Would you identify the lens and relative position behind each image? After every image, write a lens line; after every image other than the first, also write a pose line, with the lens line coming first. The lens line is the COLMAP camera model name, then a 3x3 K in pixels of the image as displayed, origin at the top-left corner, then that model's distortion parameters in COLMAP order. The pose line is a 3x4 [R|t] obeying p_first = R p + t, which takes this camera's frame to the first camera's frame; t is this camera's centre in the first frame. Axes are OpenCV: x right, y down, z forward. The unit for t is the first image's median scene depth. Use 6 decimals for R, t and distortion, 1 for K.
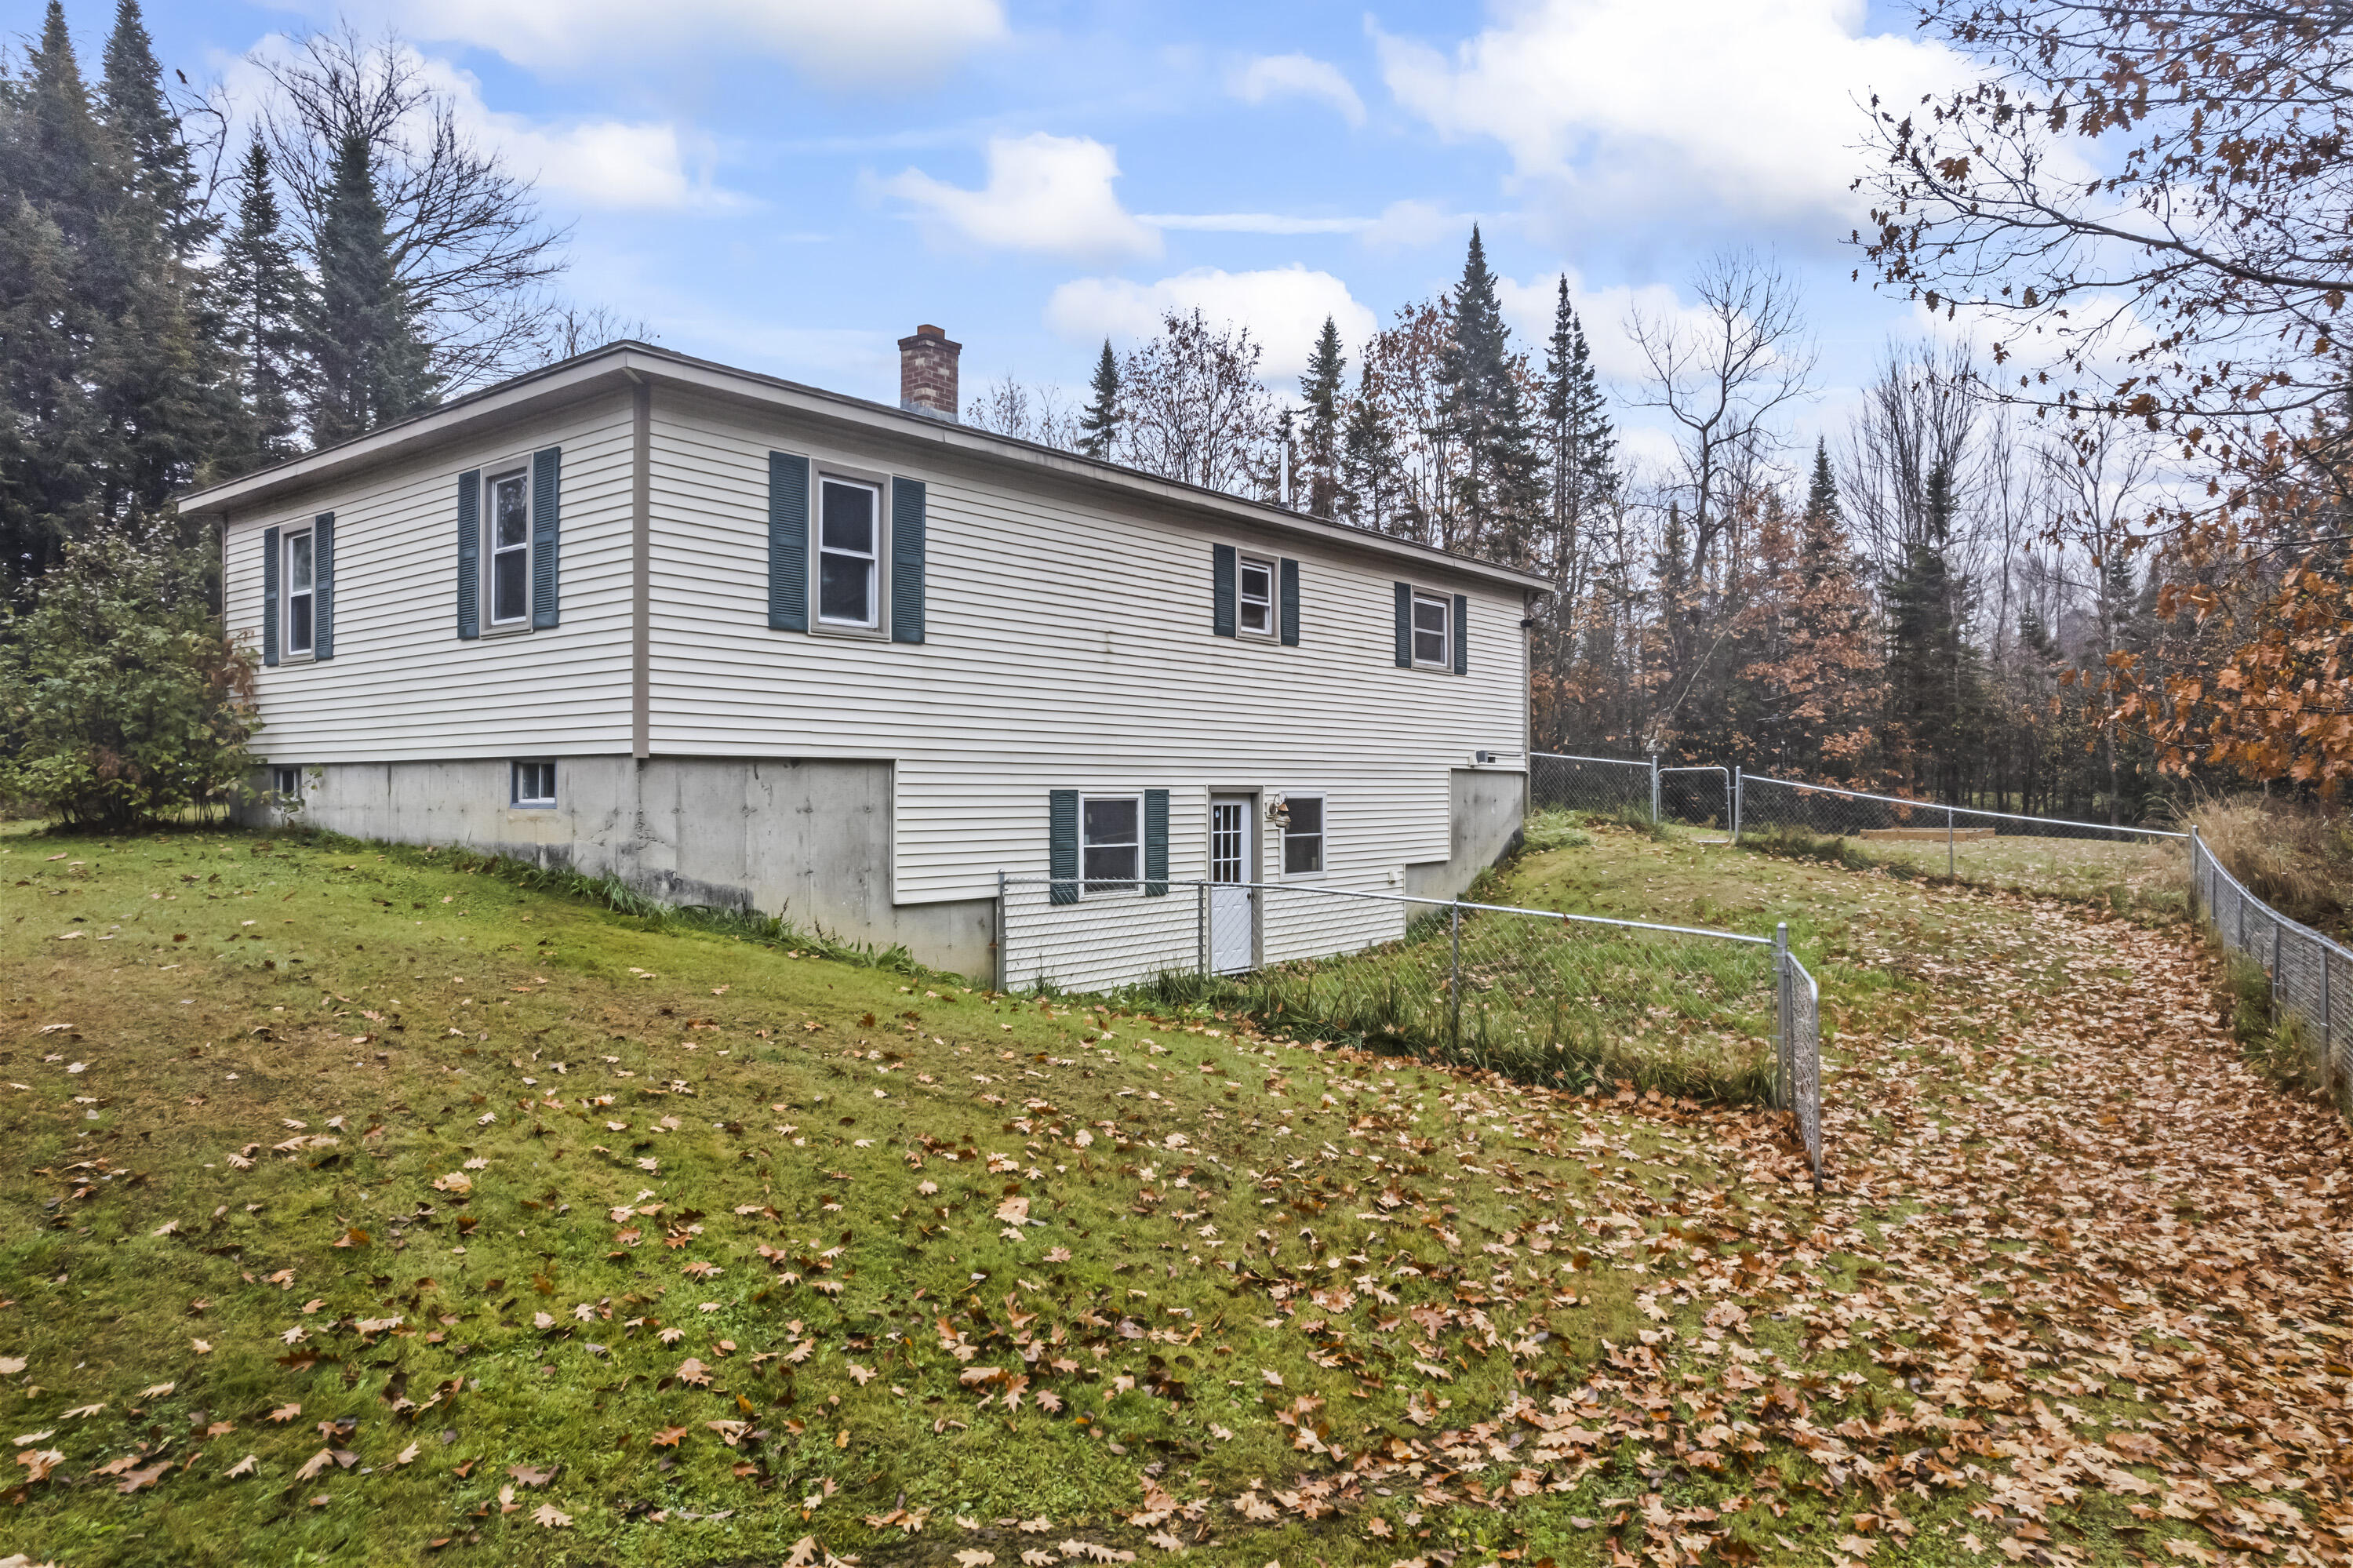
lens RADIAL K [[1518.5, 0, 1184.2], [0, 1518.5, 771.8], [0, 0, 1]] dist [-0.092248, 0.086388]
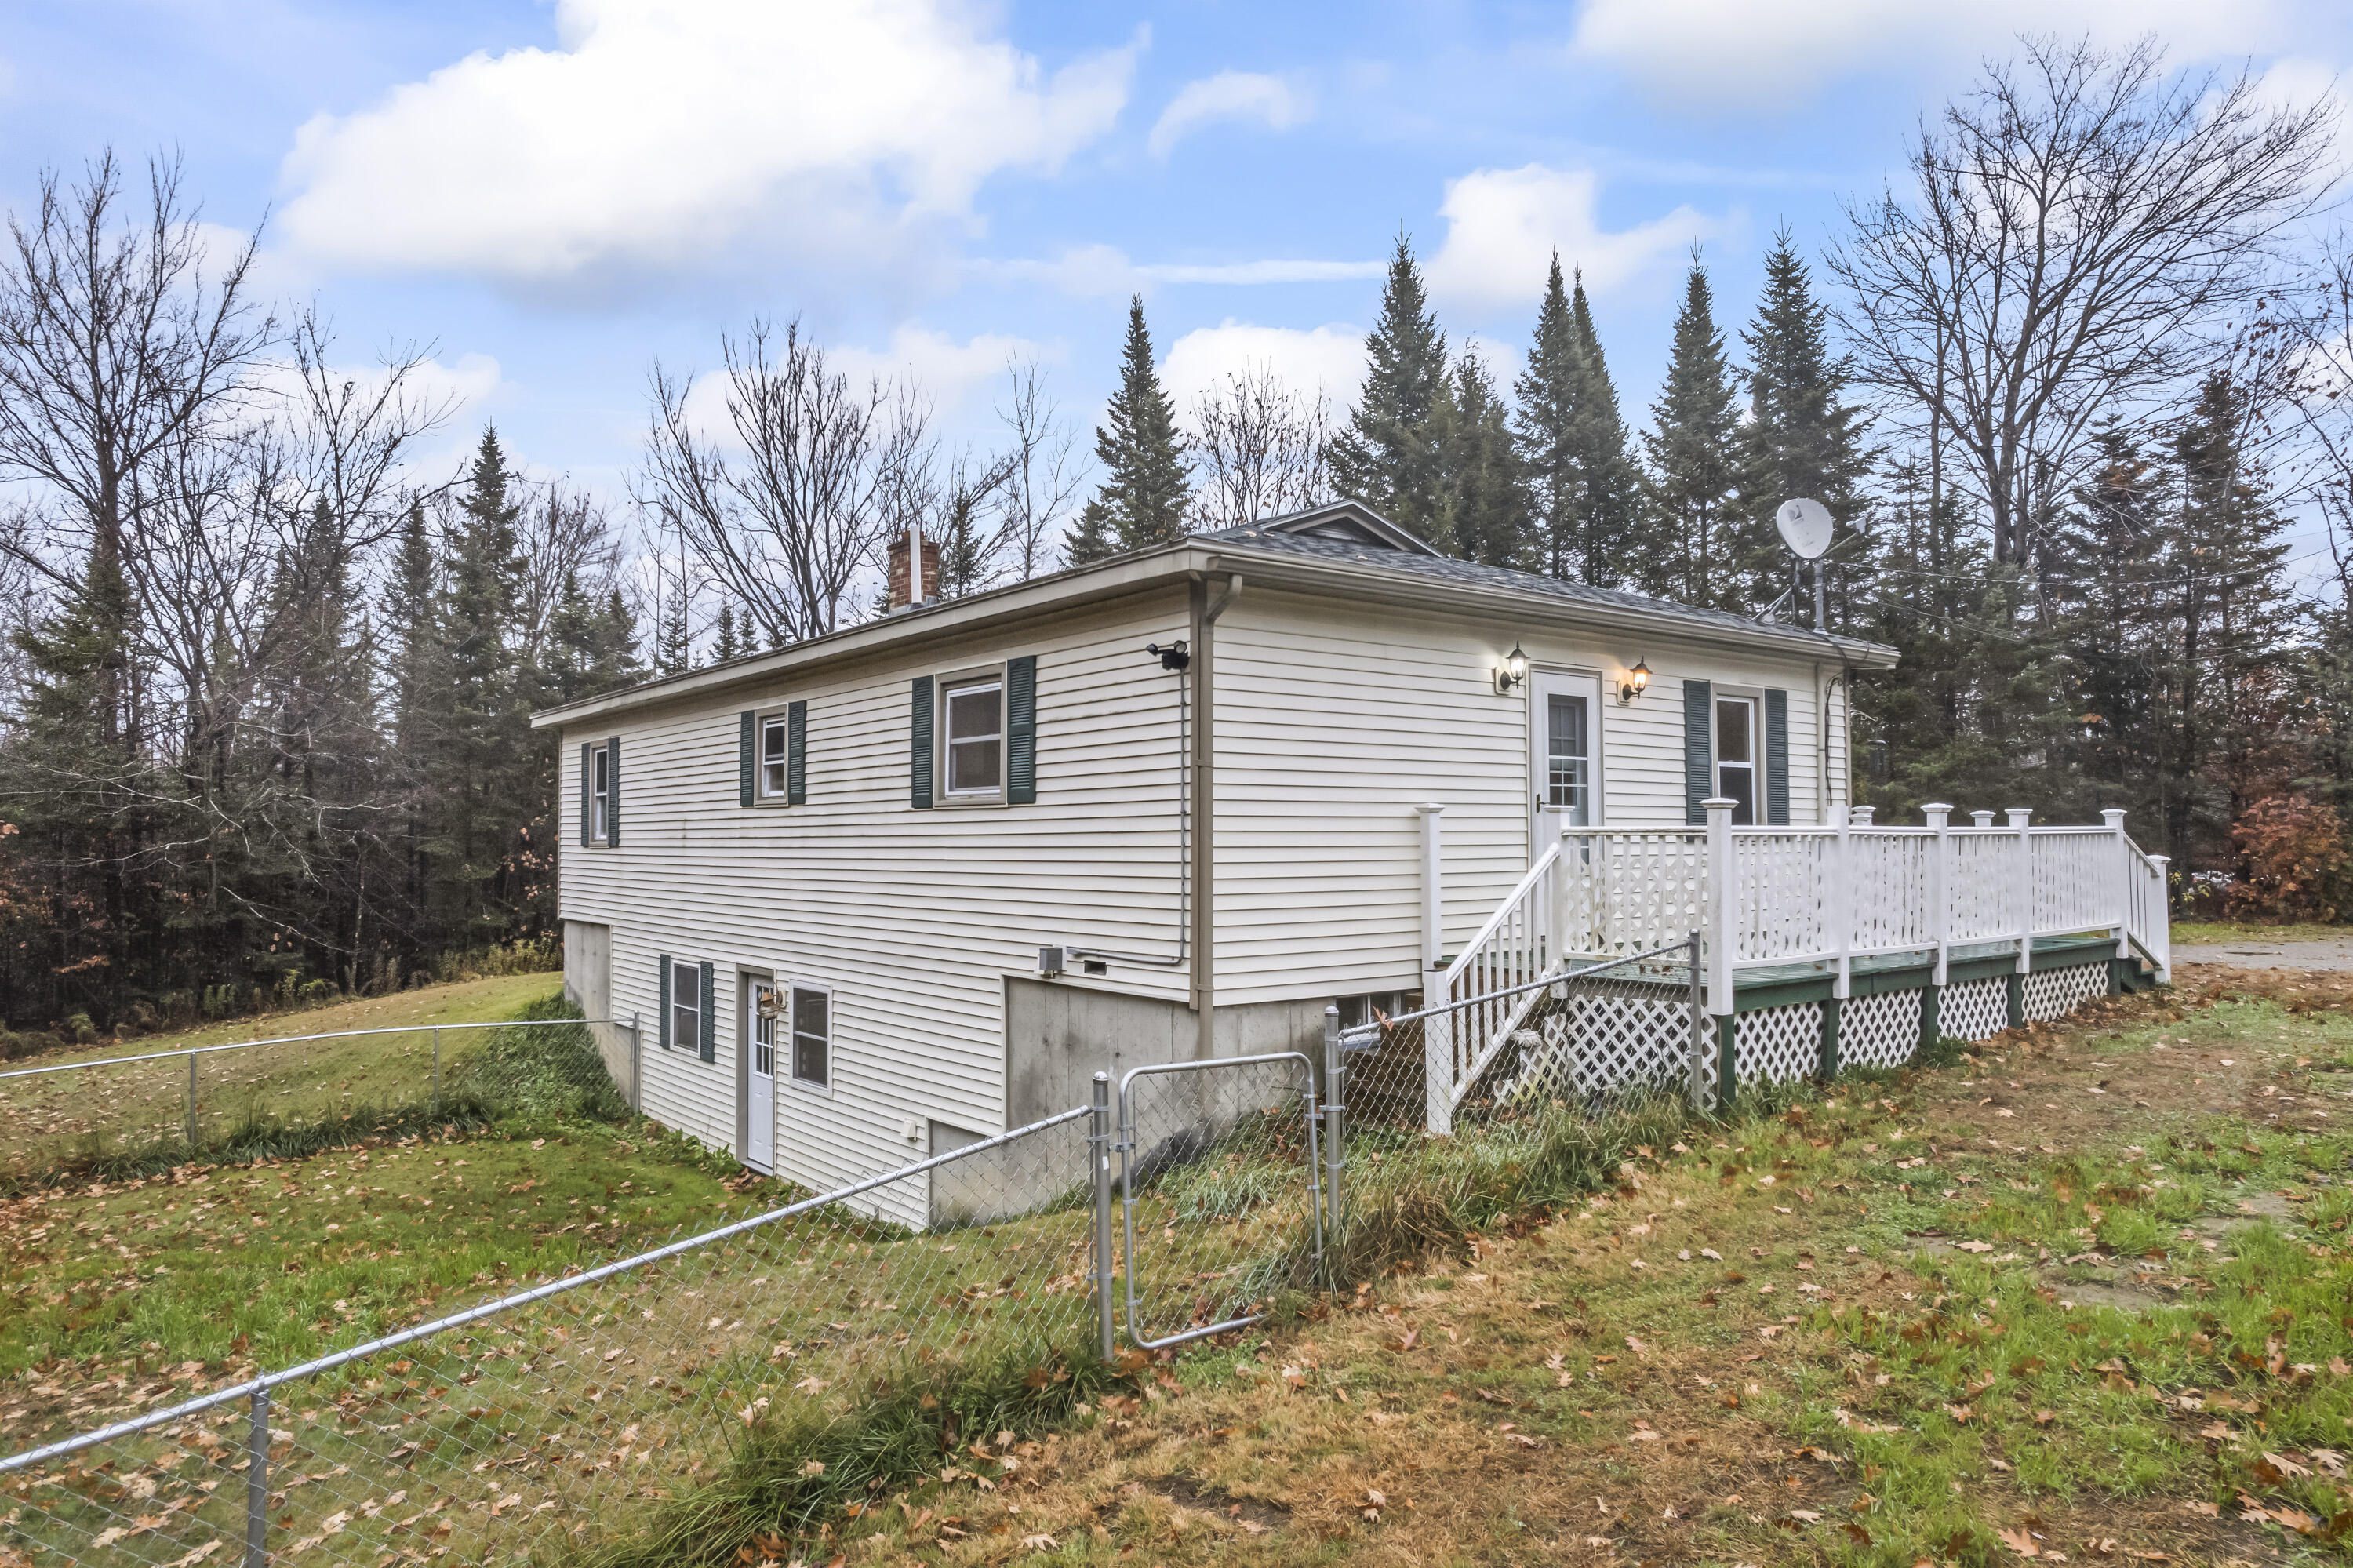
lens RADIAL K [[1518.5, 0, 1184.2], [0, 1518.5, 771.8], [0, 0, 1]] dist [-0.092248, 0.086388]
pose [[-0.251954, -0.041071, -0.966867, 0.796011], [0.018853, 0.998701, -0.047336, -0.056296], [0.967556, -0.030155, -0.250852, 1.371912]]
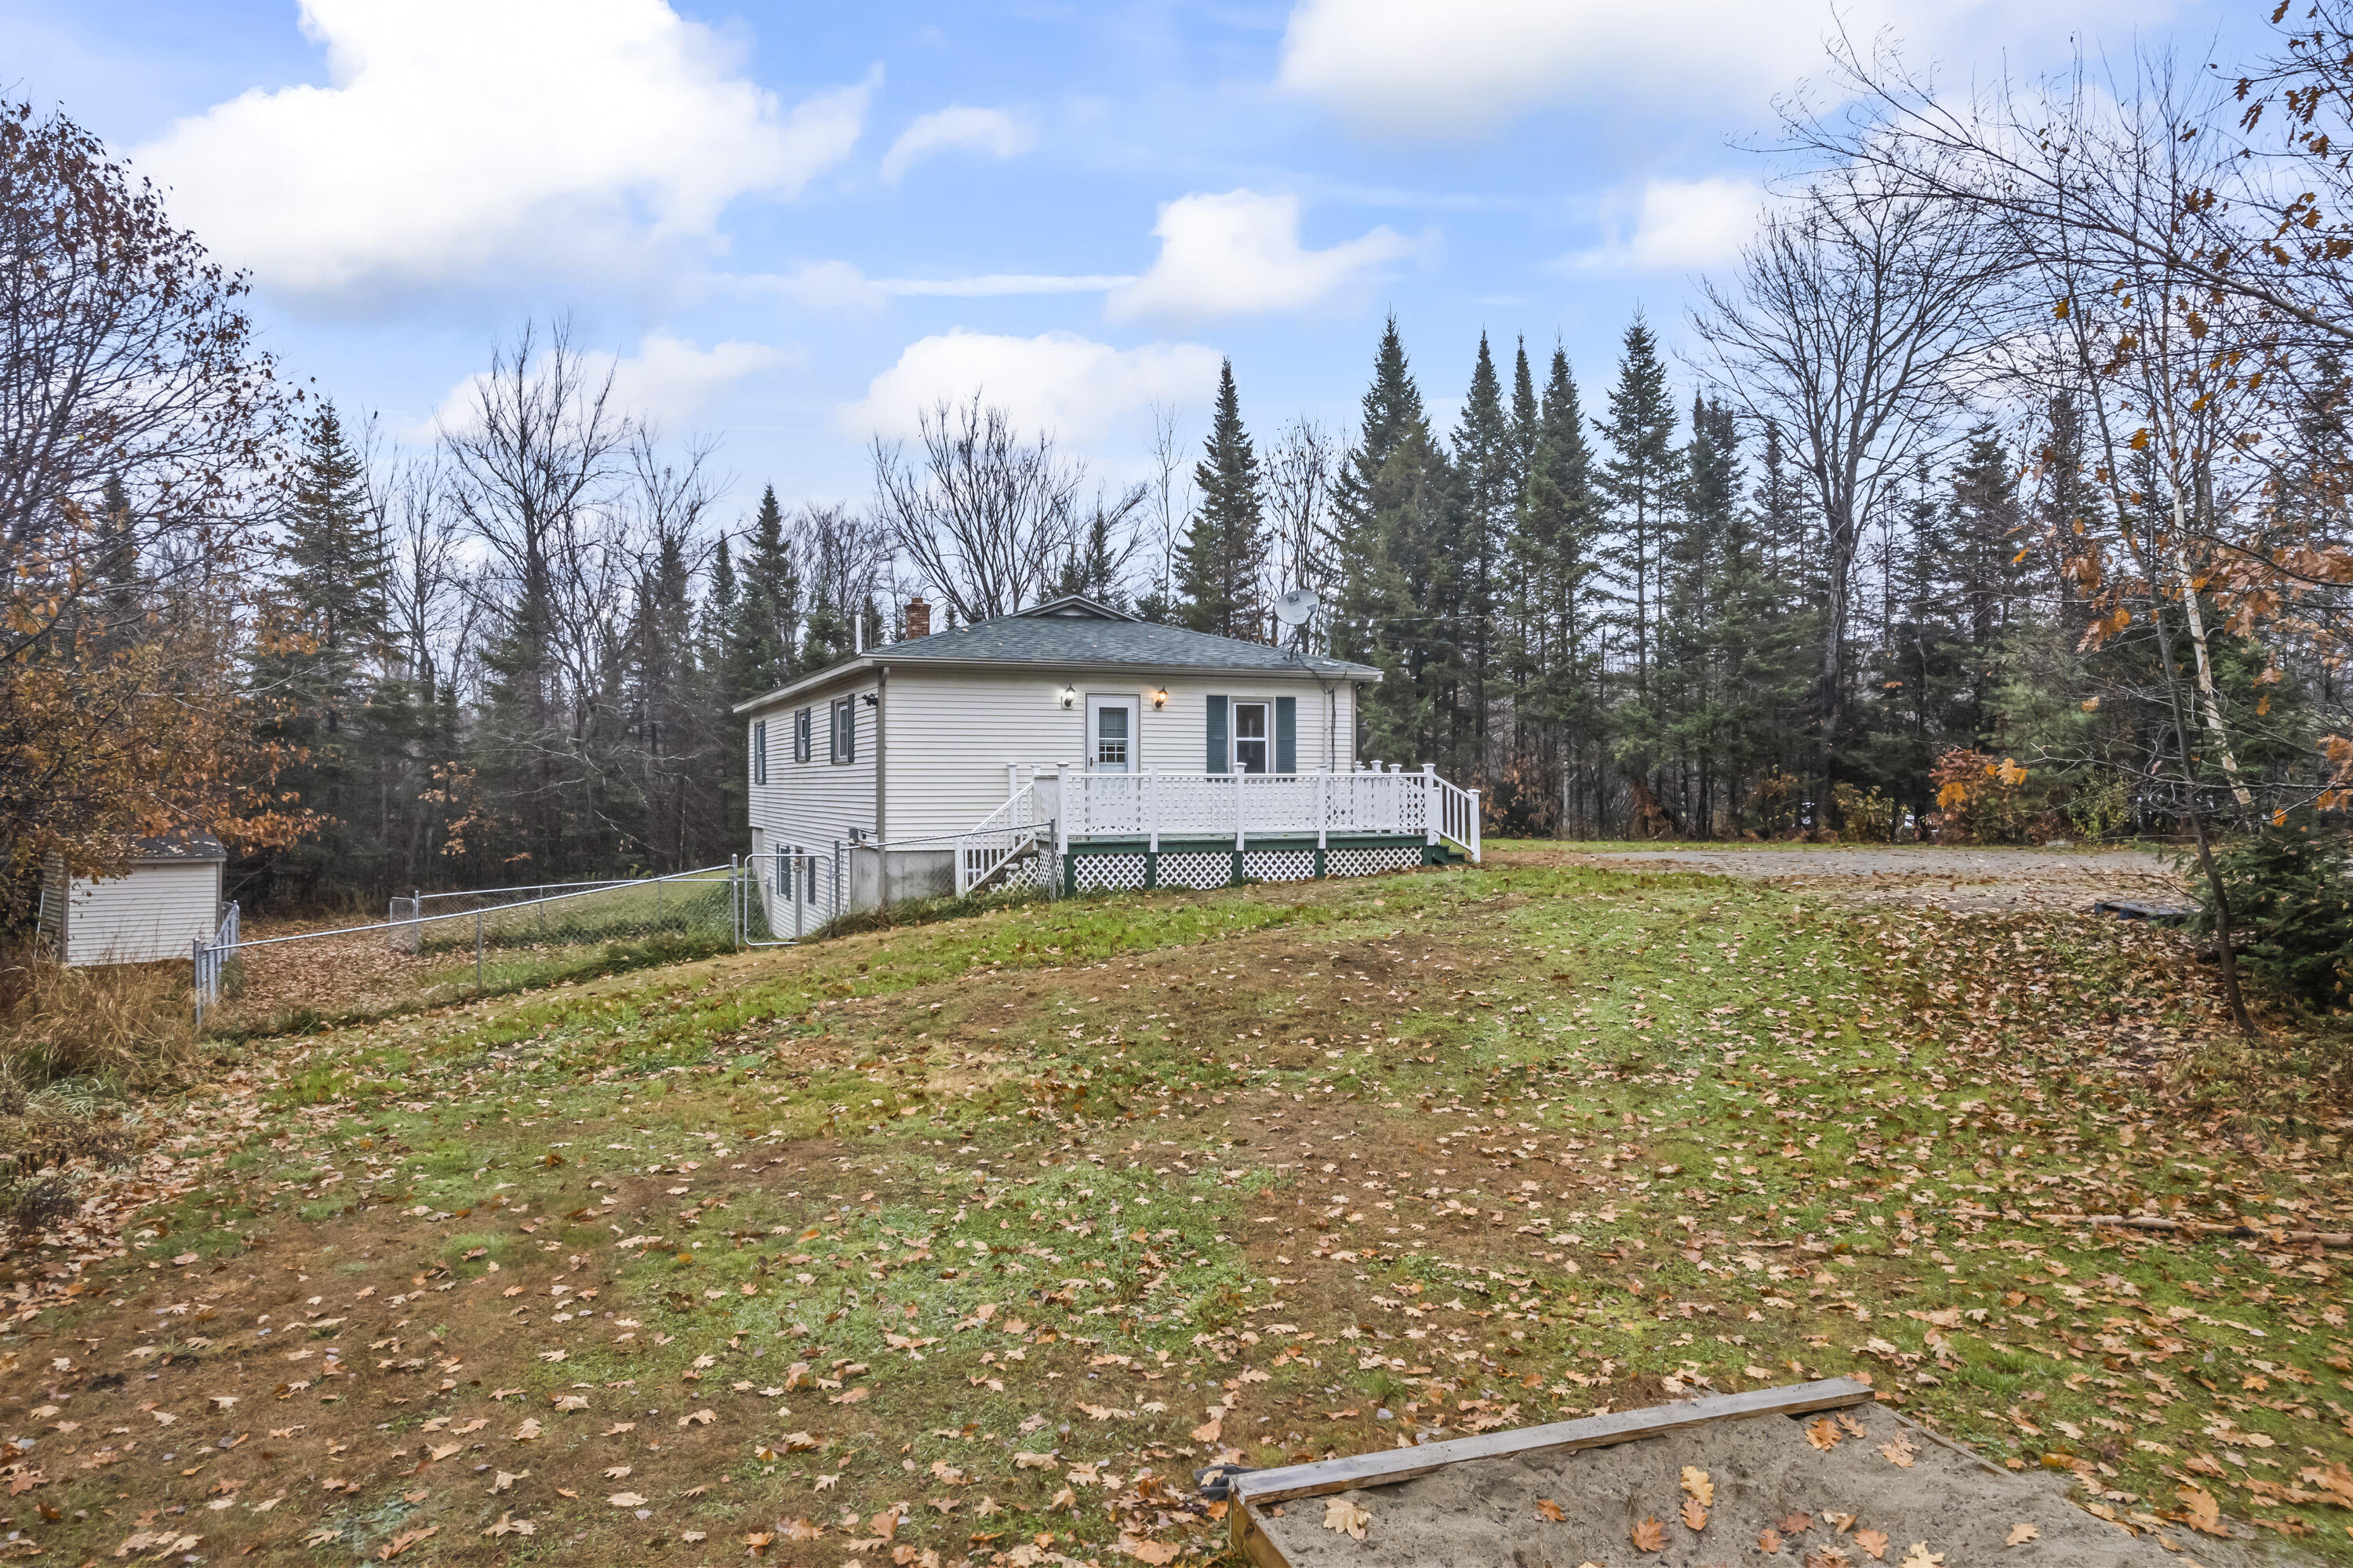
lens RADIAL K [[1518.5, 0, 1184.2], [0, 1518.5, 771.8], [0, 0, 1]] dist [-0.092248, 0.086388]
pose [[-0.480266, -0.002199, -0.877120, 1.249575], [0.016474, 0.999798, -0.011527, -0.045355], [0.876968, -0.019986, -0.480133, 2.059578]]
